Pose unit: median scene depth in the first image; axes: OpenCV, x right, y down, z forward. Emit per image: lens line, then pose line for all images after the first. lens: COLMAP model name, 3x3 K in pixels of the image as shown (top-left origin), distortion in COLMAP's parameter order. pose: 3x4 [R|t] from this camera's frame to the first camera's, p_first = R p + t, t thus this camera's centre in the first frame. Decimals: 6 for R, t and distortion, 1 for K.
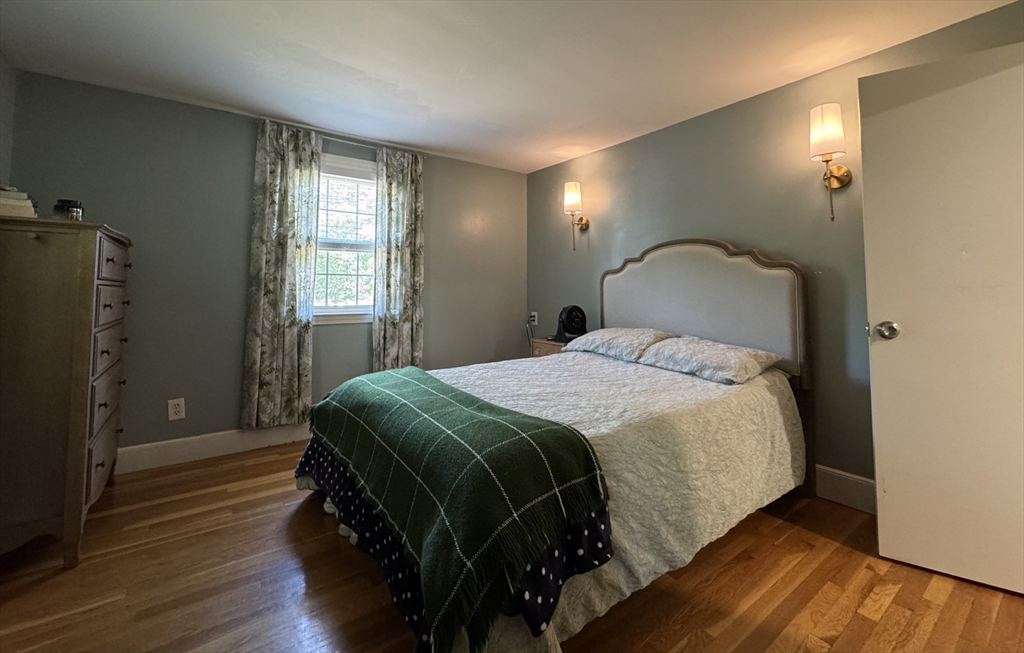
lens RADIAL K [[415.3, 0, 512.8], [0, 415.3, 289.6], [0, 0, 1]] dist [-0.001419, -0.000050]
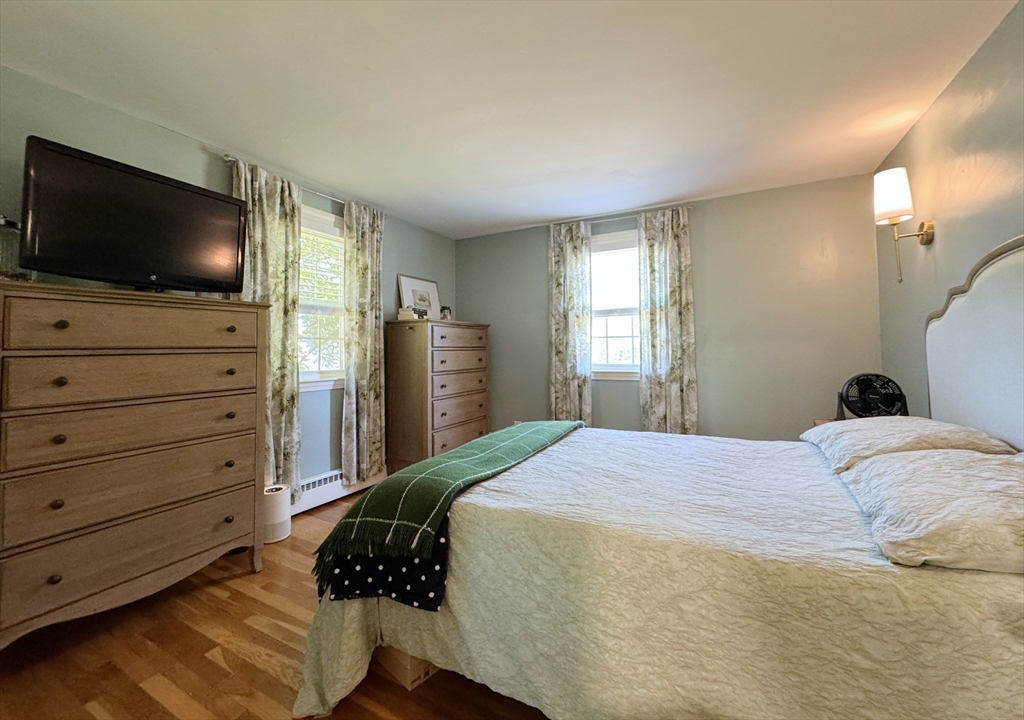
lens RADIAL K [[397.2, 0, 526.3], [0, 397.2, 358.0], [0, 0, 1]] dist [-0.000433, 0.000001]
pose [[0.467830, 0.011596, -0.883742, 0.427055], [0.013633, 0.999700, 0.020334, -0.003718], [0.883713, -0.021561, 0.467532, 0.266177]]
